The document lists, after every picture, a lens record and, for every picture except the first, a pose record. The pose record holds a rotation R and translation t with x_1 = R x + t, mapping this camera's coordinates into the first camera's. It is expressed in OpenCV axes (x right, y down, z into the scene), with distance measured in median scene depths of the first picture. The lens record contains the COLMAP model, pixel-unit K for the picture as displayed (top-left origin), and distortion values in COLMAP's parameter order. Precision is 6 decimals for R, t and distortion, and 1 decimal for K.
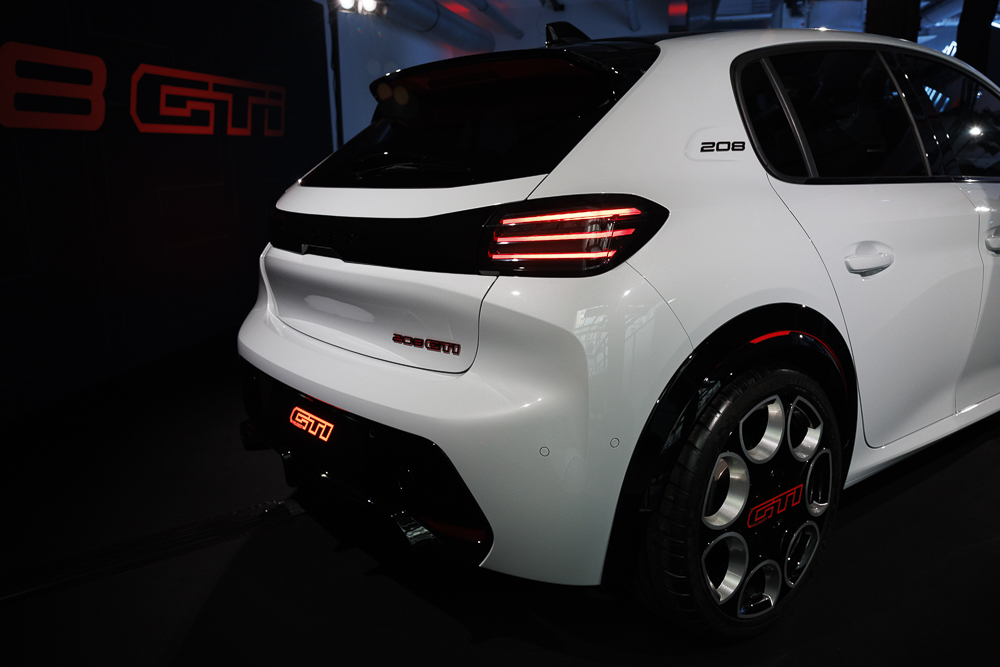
lens RADIAL K [[833.3, 0, 493.6], [0, 833.3, 334.1], [0, 0, 1]] dist [-0.012058, 0.023579]
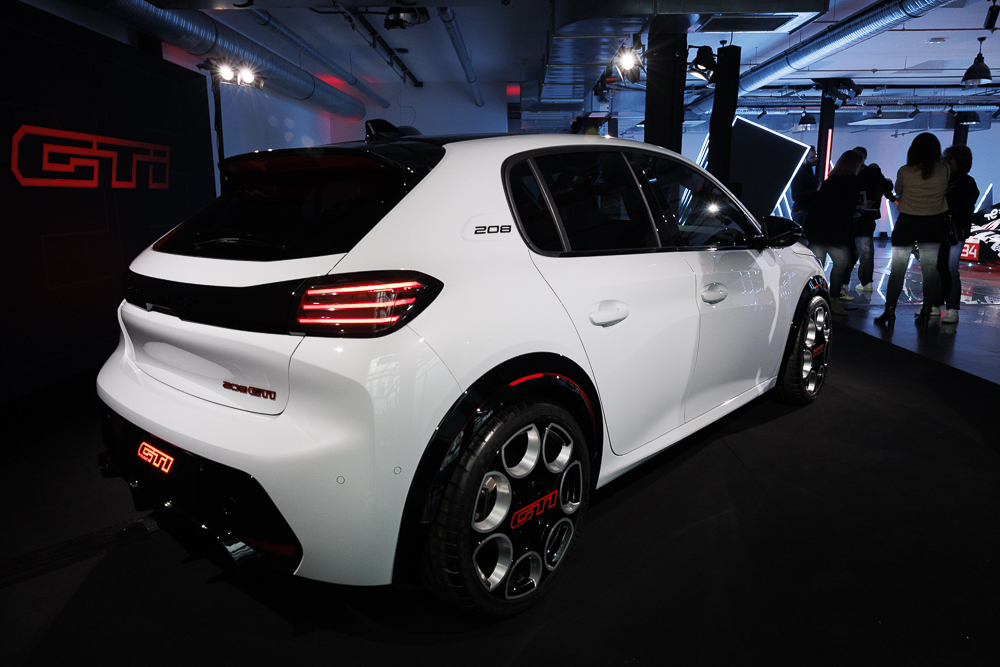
lens RADIAL K [[685.7, 0, 499.3], [0, 685.7, 332.7], [0, 0, 1]] dist [0.005433, 0.004460]
pose [[0.984437, -0.010417, 0.175430, 0.091418], [0.013860, 0.999734, -0.018411, -0.043405], [-0.175192, 0.020556, 0.984320, -0.037327]]
